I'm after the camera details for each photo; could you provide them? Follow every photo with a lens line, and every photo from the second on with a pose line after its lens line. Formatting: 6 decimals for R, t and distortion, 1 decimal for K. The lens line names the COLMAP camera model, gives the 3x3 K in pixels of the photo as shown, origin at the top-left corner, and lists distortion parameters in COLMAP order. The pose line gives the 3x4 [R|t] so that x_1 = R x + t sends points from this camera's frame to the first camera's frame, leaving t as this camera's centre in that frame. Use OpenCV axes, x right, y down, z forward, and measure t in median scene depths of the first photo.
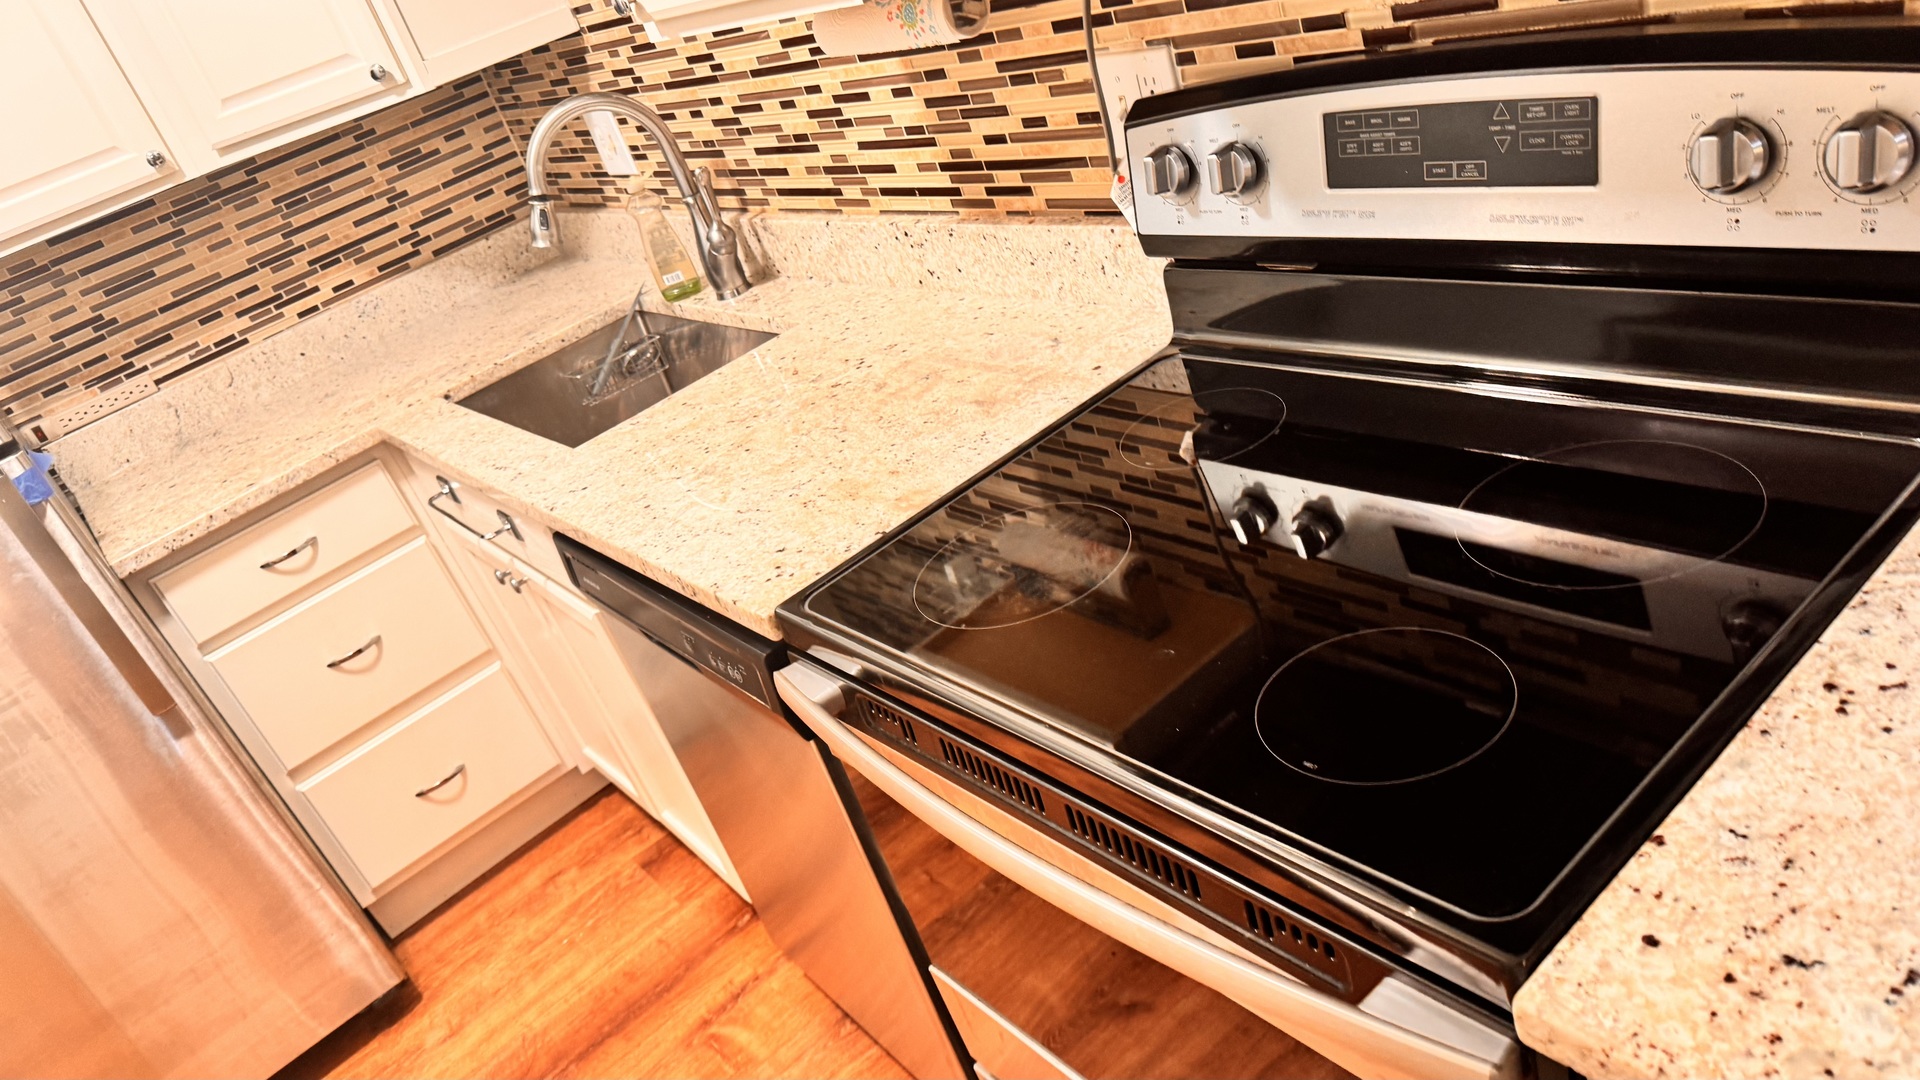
lens RADIAL K [[1362.0, 0, 960.9], [0, 1362.0, 553.1], [0, 0, 1]] dist [0.053927, -0.081608]
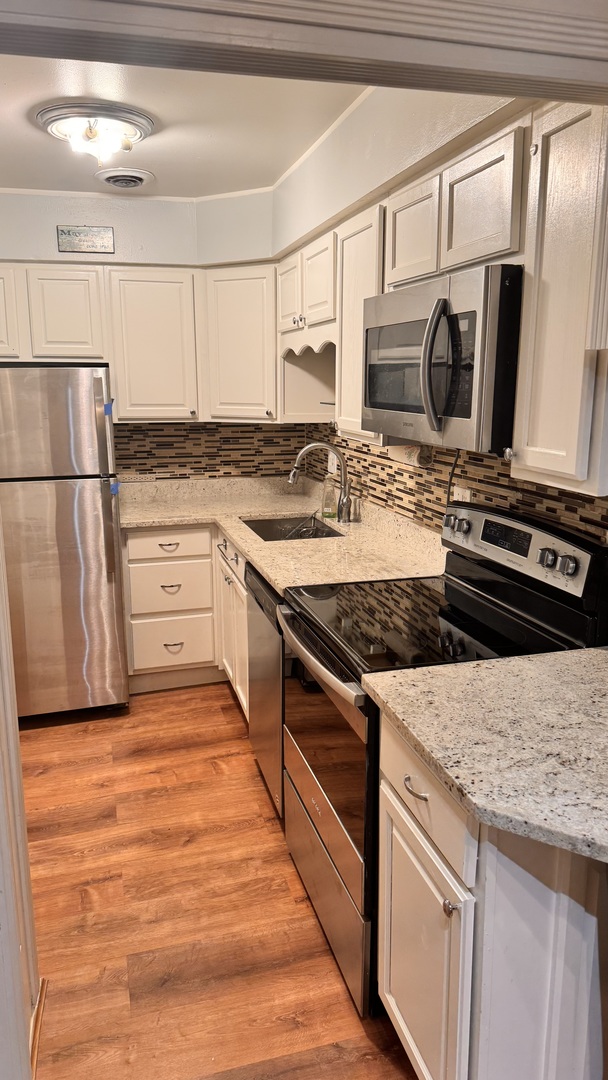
lens RADIAL K [[766.1, 0, 313.5], [0, 766.1, 532.5], [0, 0, 1]] dist [0.053927, -0.081608]
pose [[0.878399, 0.377673, -0.292877, 0.244363], [-0.436562, 0.883445, -0.170111, 0.120227], [0.194495, 0.277285, 0.940896, -0.471548]]
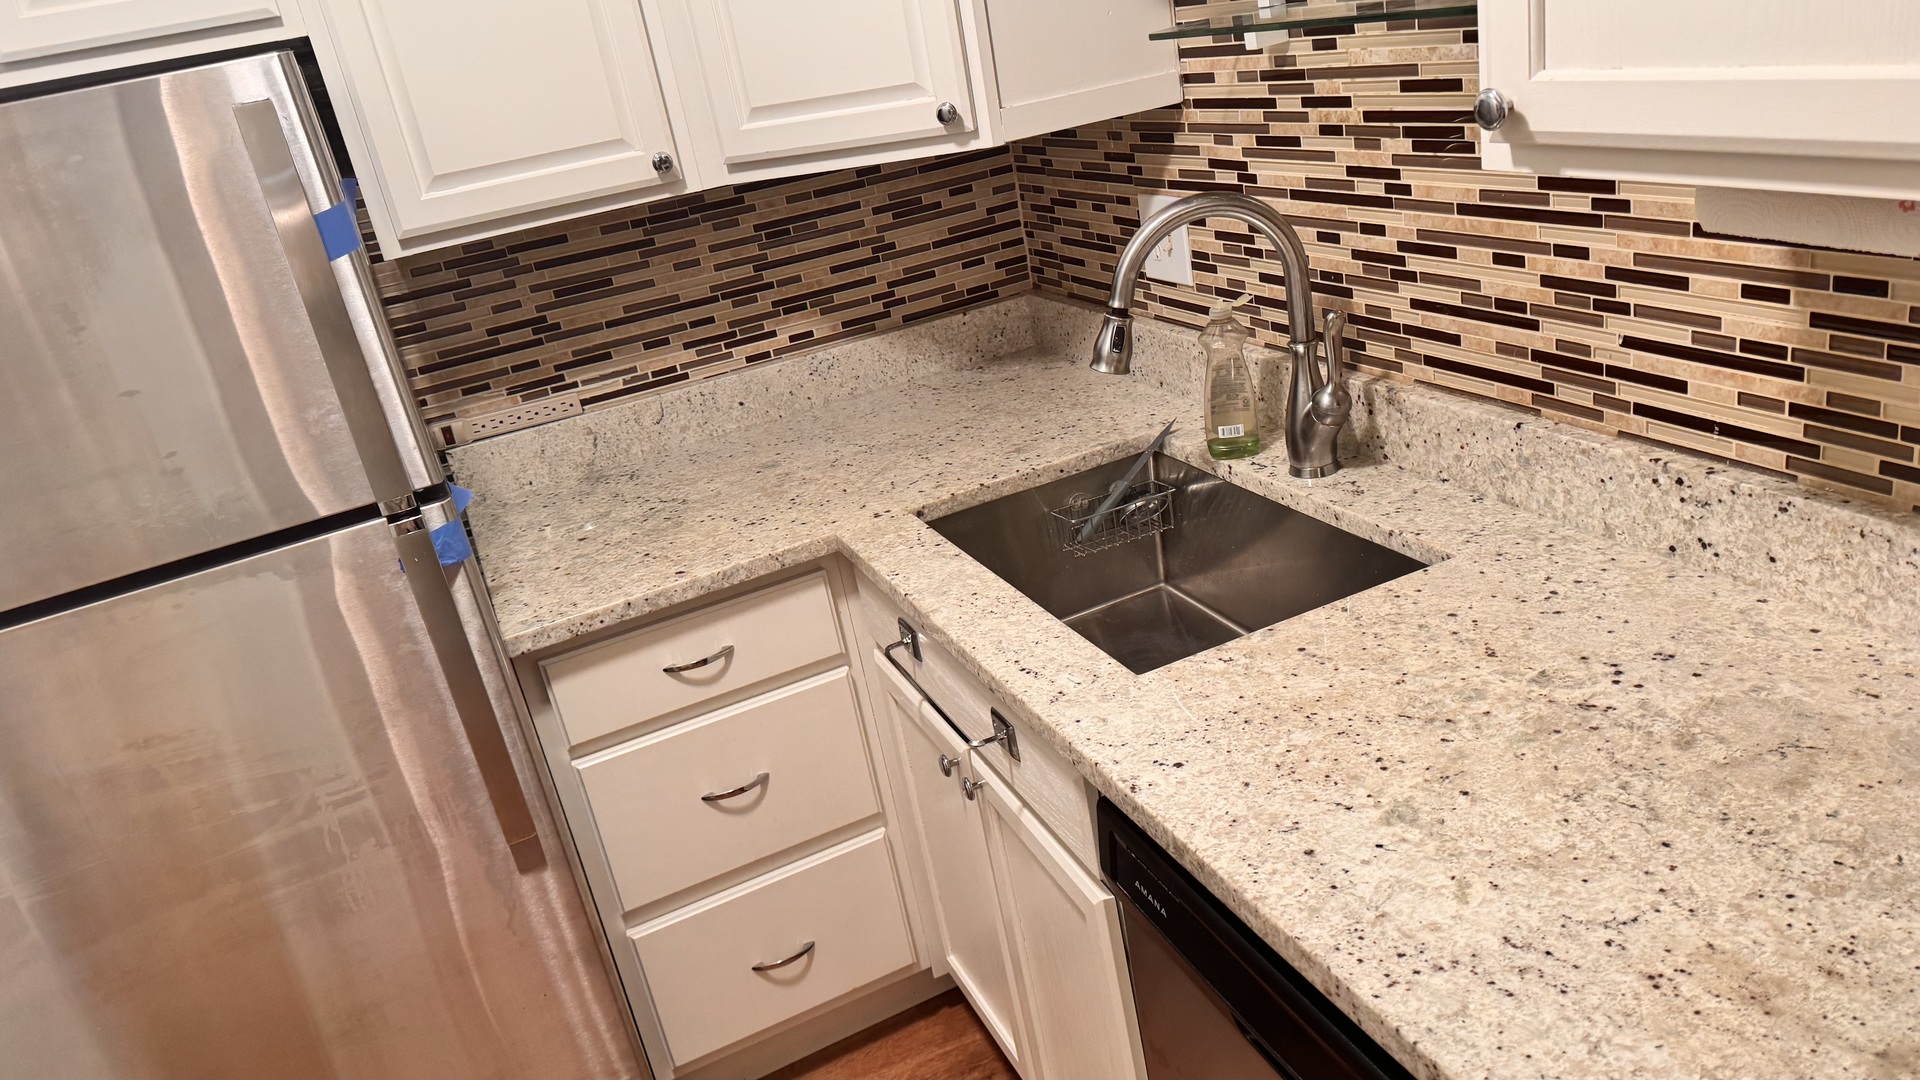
lens RADIAL K [[1335.0, 0, 955.7], [0, 1335.0, 554.5], [0, 0, 1]] dist [0.030176, -0.044683]
pose [[0.957248, 0.235033, -0.168626, -0.223431], [-0.241929, 0.970061, -0.021285, -0.081566], [0.158575, 0.061170, 0.985450, 0.238440]]
